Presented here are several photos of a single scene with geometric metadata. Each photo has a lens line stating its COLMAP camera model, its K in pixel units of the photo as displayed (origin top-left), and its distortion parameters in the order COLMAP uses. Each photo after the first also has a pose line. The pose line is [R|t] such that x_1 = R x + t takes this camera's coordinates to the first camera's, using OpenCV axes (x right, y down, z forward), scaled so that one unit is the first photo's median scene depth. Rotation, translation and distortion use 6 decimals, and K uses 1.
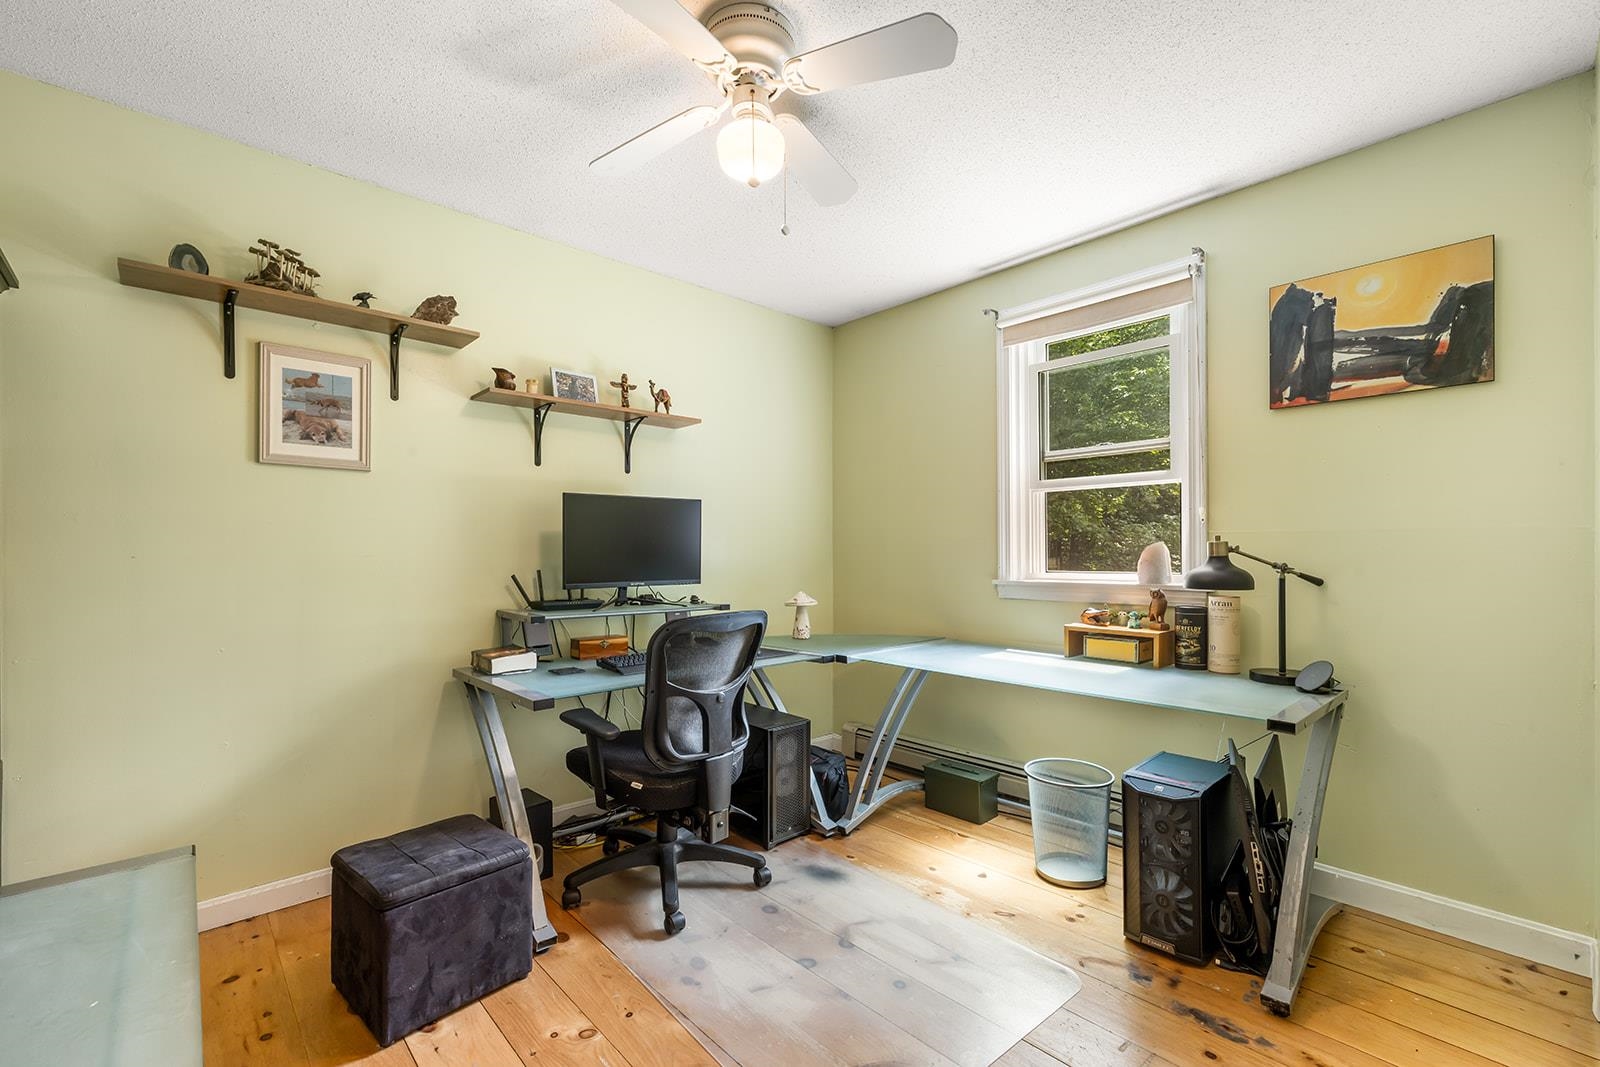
lens RADIAL K [[675.7, 0, 800.0], [0, 675.7, 535.2], [0, 0, 1]] dist [0.002611, 0.000279]
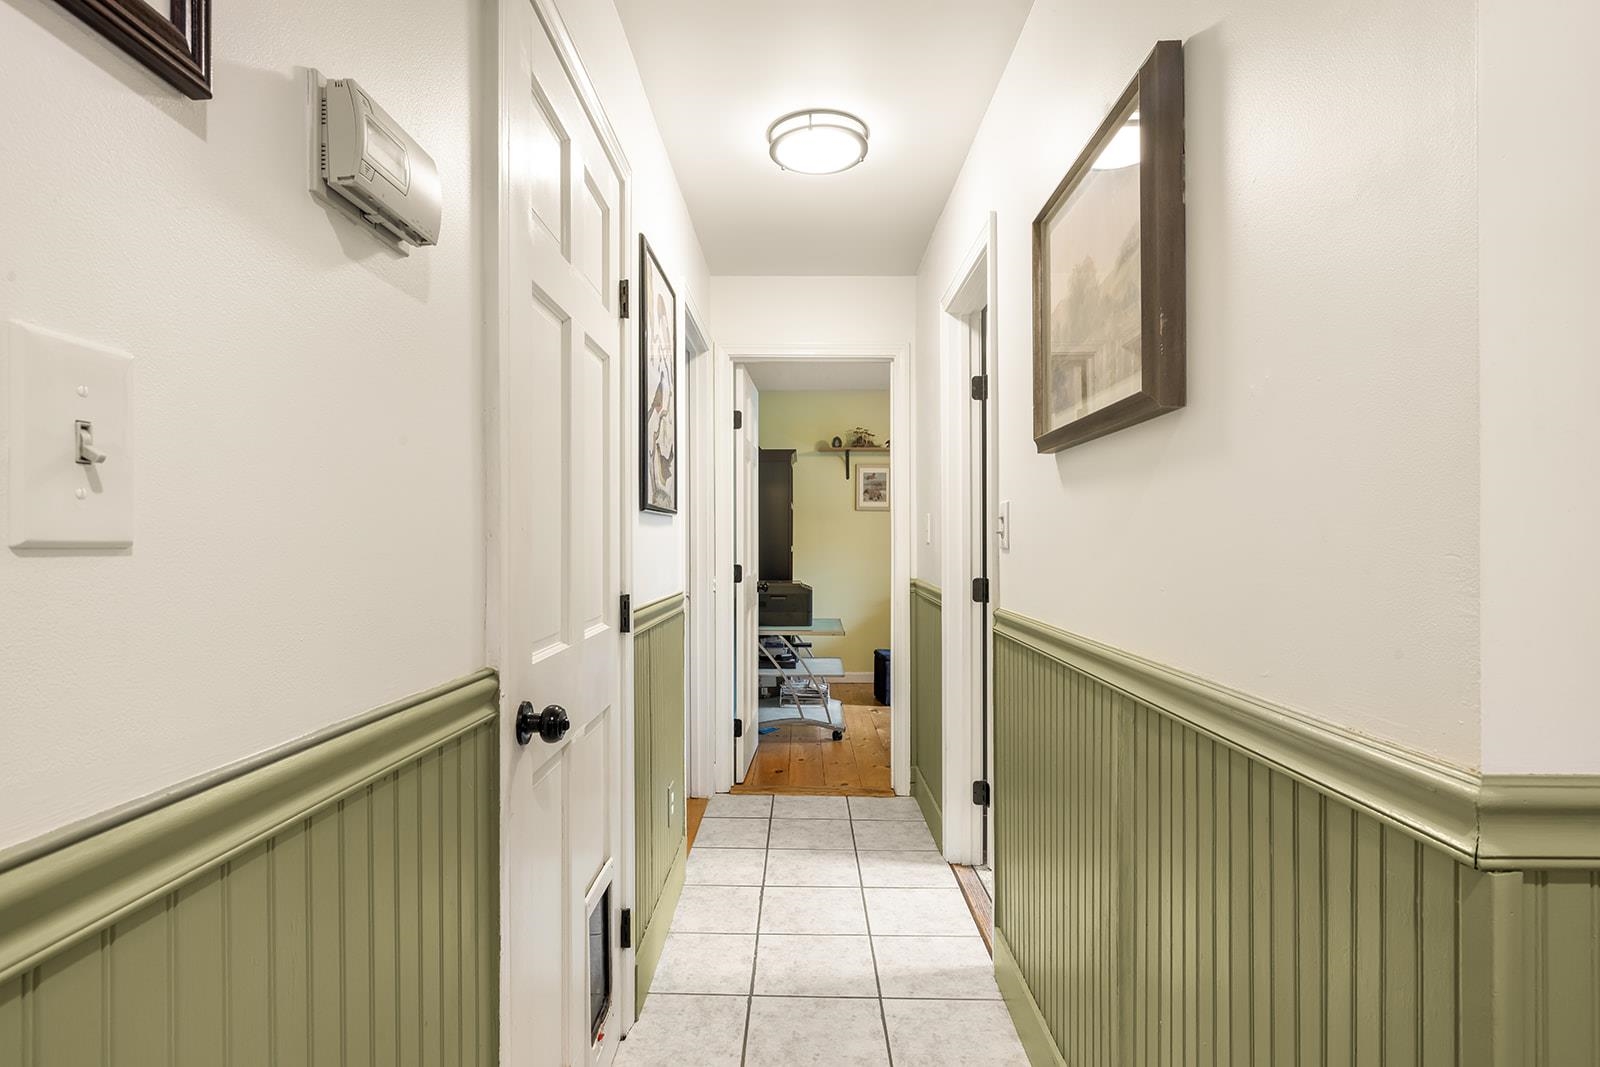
lens RADIAL K [[869.3, 0, 799.0], [0, 869.3, 538.1], [0, 0, 1]] dist [0.002053, 0.000478]
pose [[0.720230, 0.001110, -0.693735, 1.365139], [-0.001169, 0.999999, 0.000387, 0.000782], [0.693734, 0.000532, 0.720231, -1.565430]]
